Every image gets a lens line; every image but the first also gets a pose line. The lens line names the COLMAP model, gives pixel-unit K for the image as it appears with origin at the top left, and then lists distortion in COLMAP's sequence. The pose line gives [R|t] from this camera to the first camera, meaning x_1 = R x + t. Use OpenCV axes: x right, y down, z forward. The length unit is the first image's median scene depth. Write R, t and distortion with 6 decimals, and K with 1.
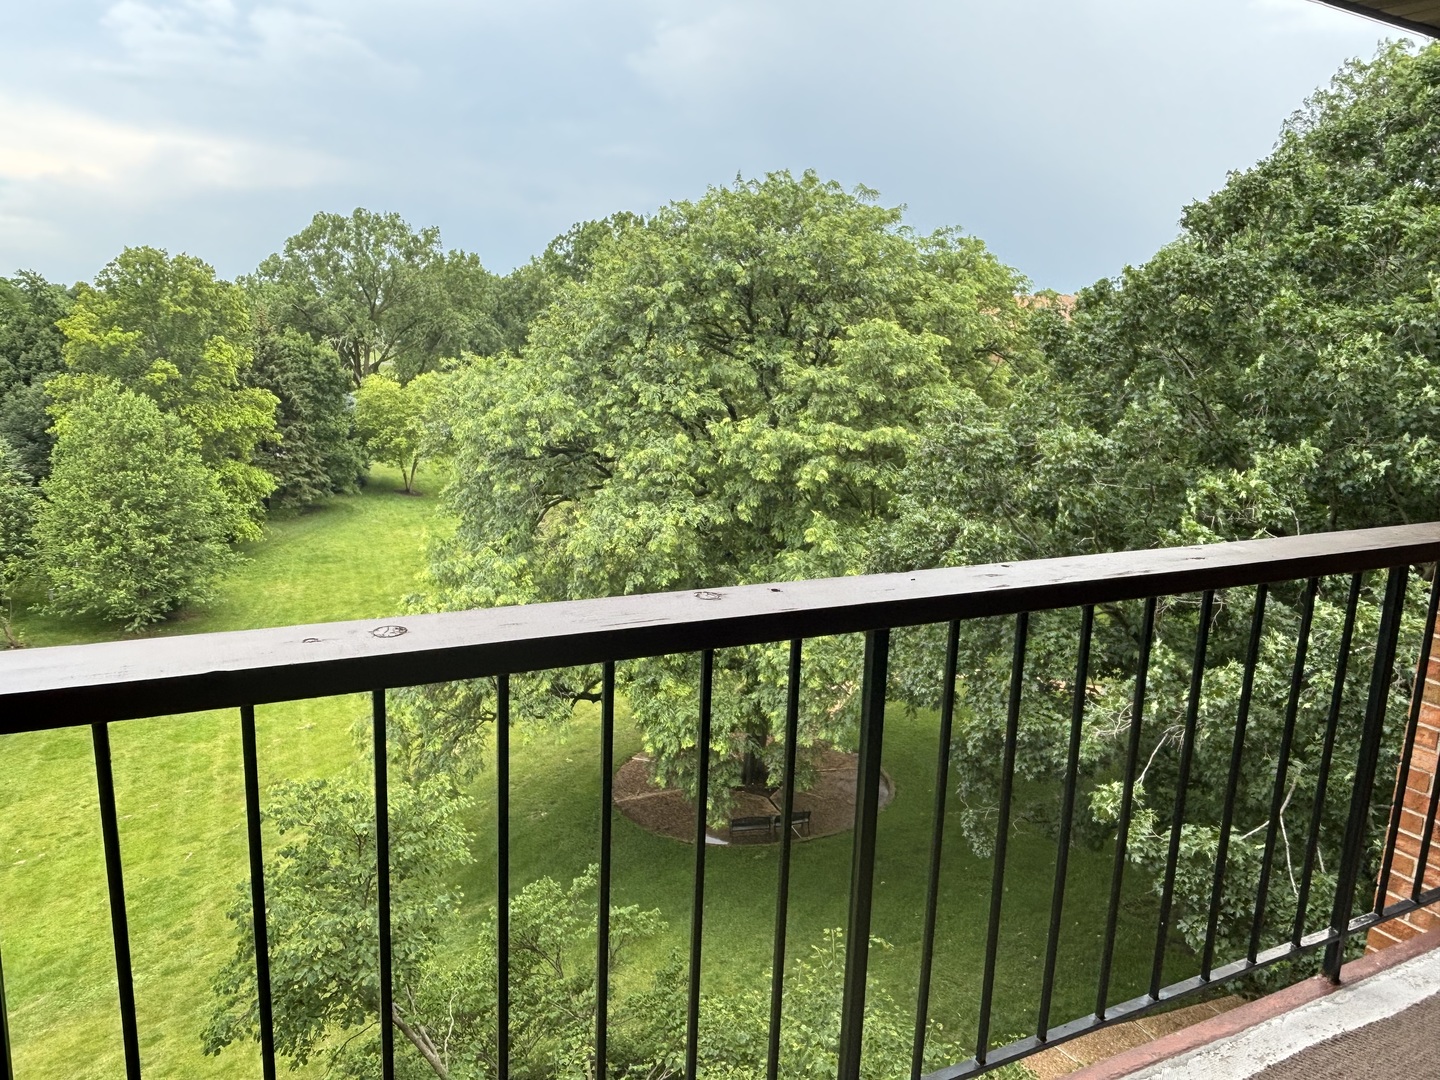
lens RADIAL K [[1055.5, 0, 724.8], [0, 1055.5, 537.5], [0, 0, 1]] dist [0.002430, -0.015098]
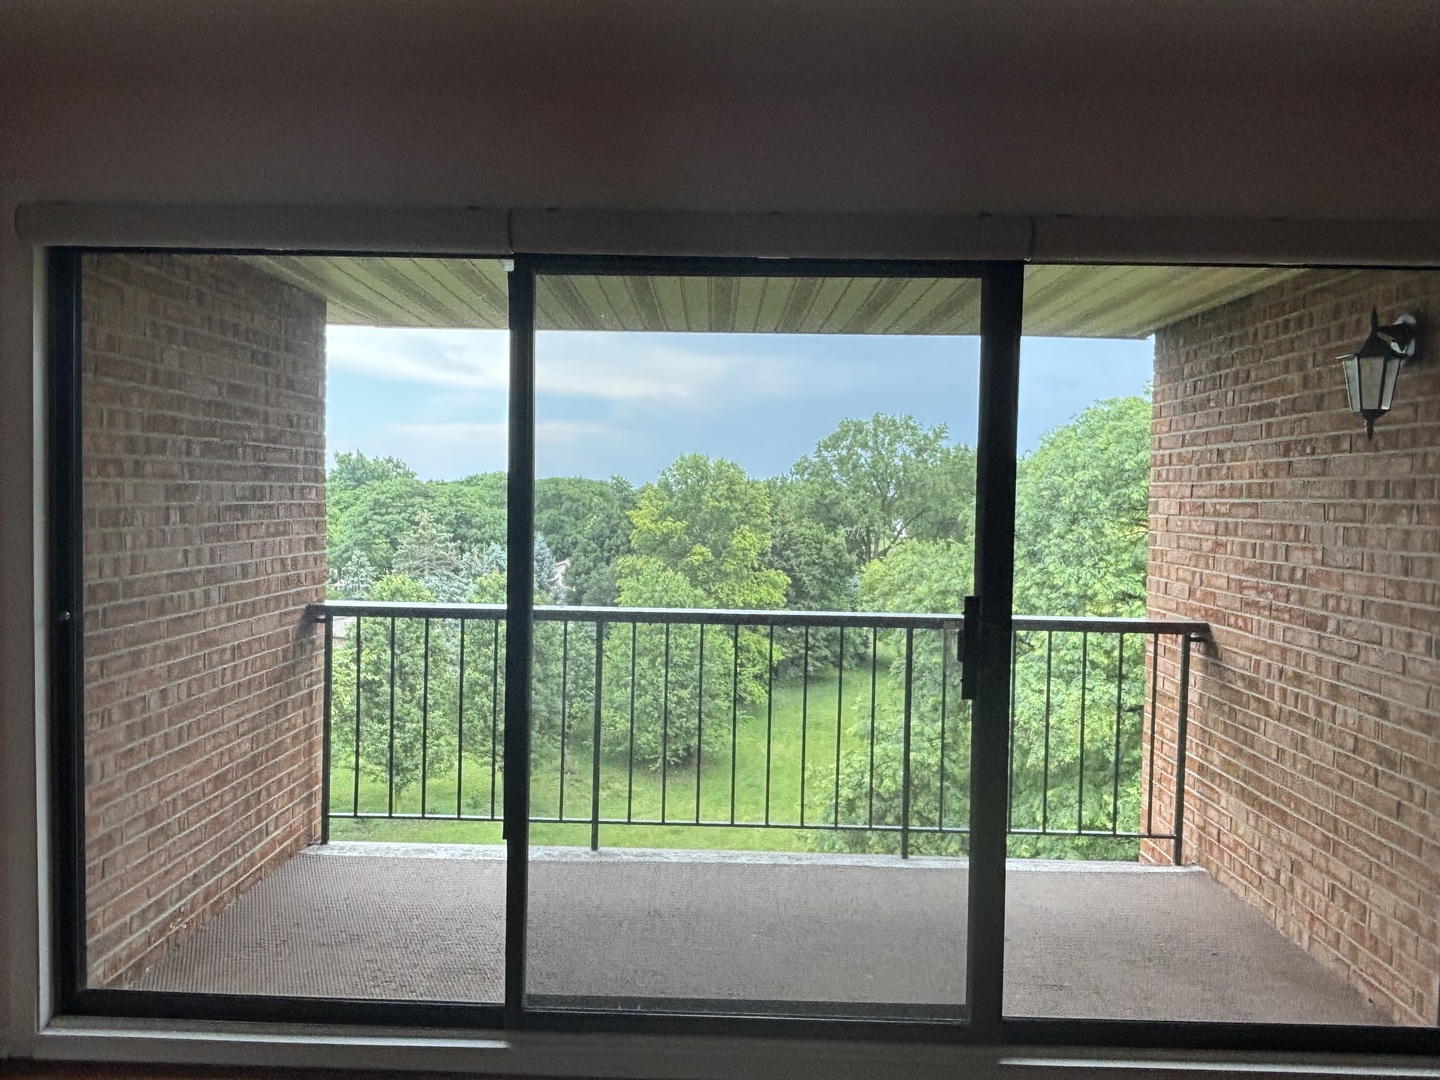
lens RADIAL K [[1055.5, 0, 715.5], [0, 1055.5, 534.4], [0, 0, 1]] dist [0.002430, -0.015098]
pose [[0.879526, -0.000509, -0.475850, 0.053506], [-0.084841, 0.983809, -0.157865, 0.008193], [0.468226, 0.179218, 0.865243, -0.036658]]
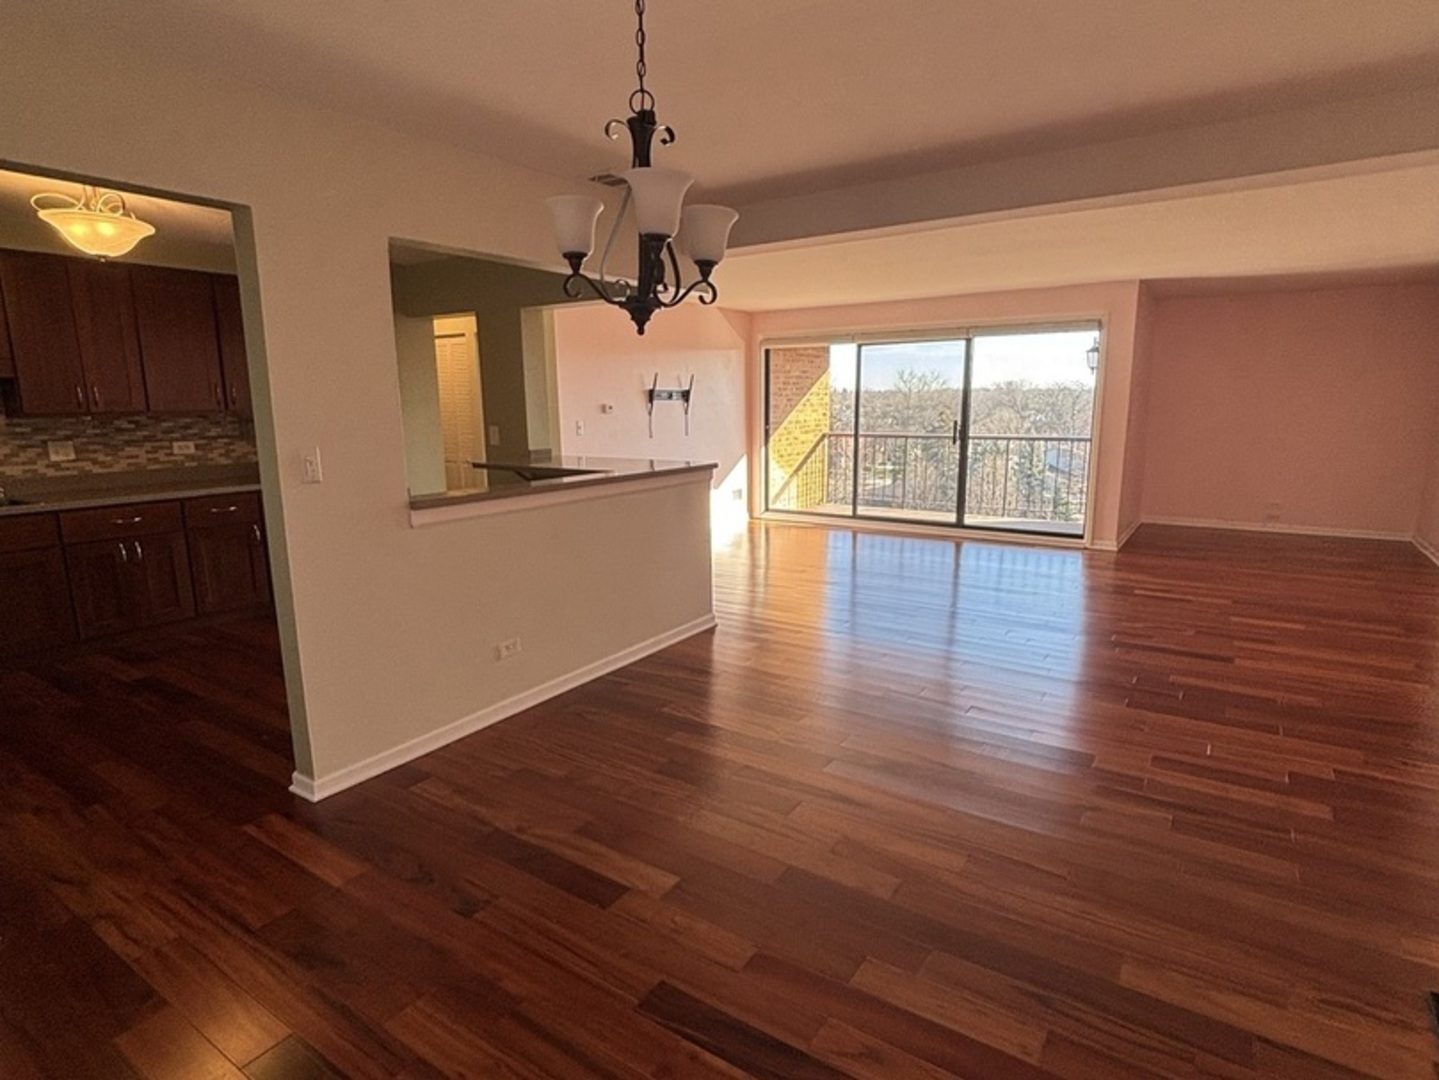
lens RADIAL K [[771.4, 0, 712.8], [0, 771.4, 540.1], [0, 0, 1]] dist [0.016826, -0.002776]
pose [[0.472686, 0.120128, -0.873004, 2.987928], [-0.156802, 0.986322, 0.050821, 0.510441], [0.867168, 0.112867, 0.485057, -1.907759]]
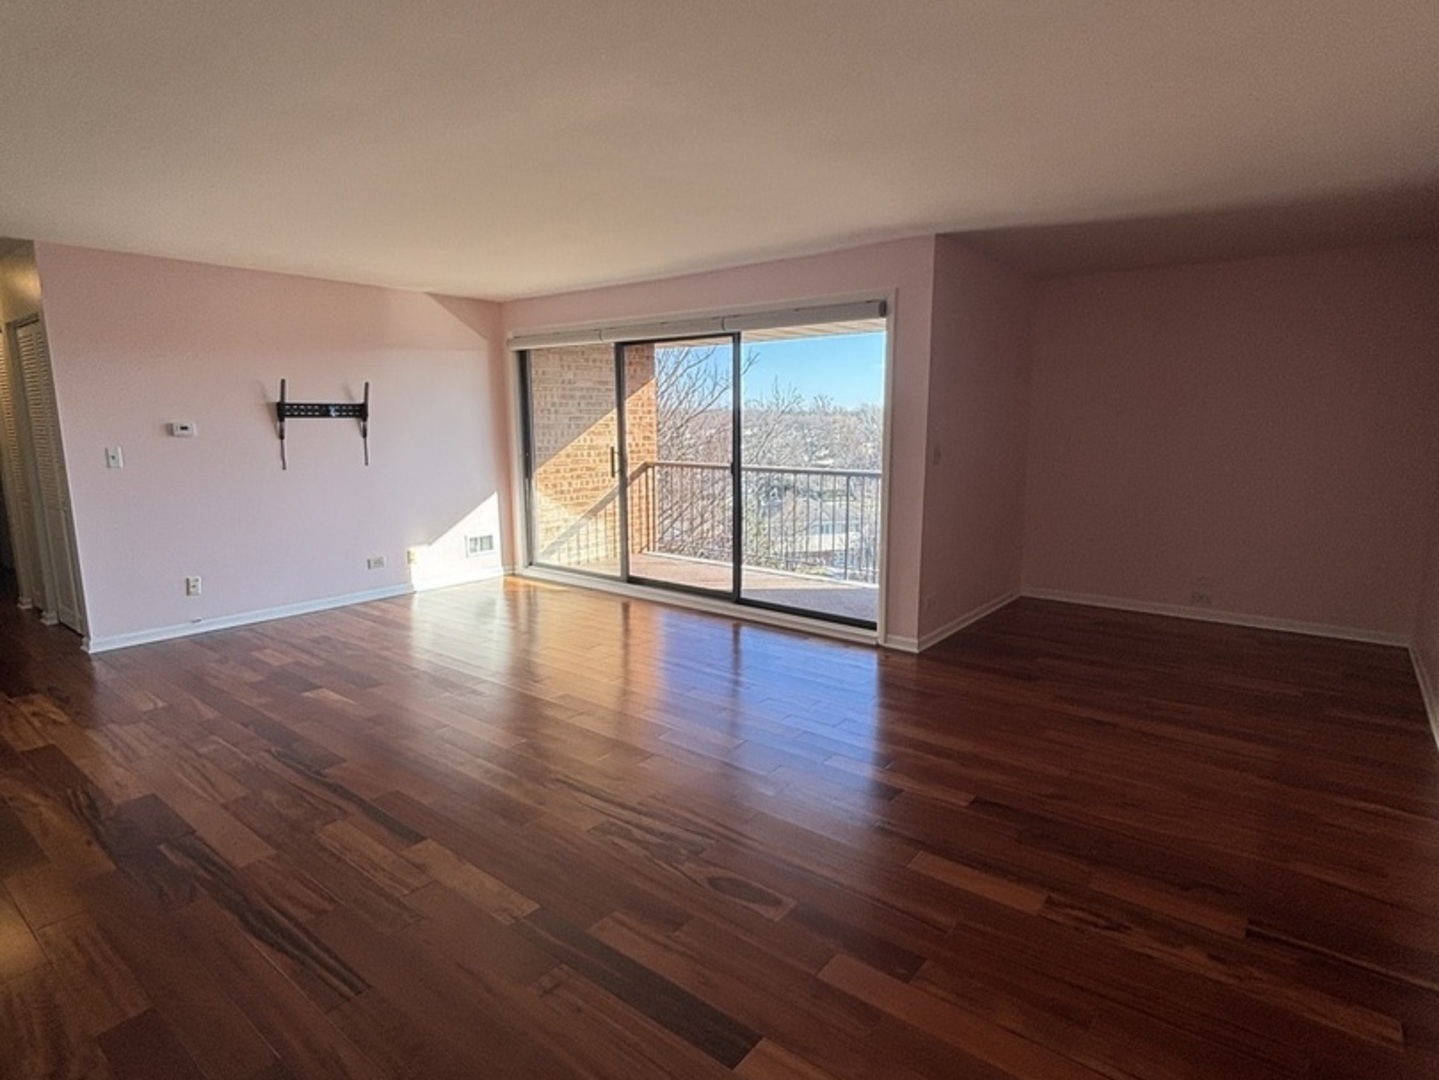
lens RADIAL K [[771.4, 0, 727.0], [0, 771.4, 539.8], [0, 0, 1]] dist [0.016826, -0.002776]
pose [[0.416129, 0.107983, -0.902871, 2.521498], [-0.169867, 0.984676, 0.039476, 0.062233], [0.893299, 0.136941, 0.428095, 0.147453]]
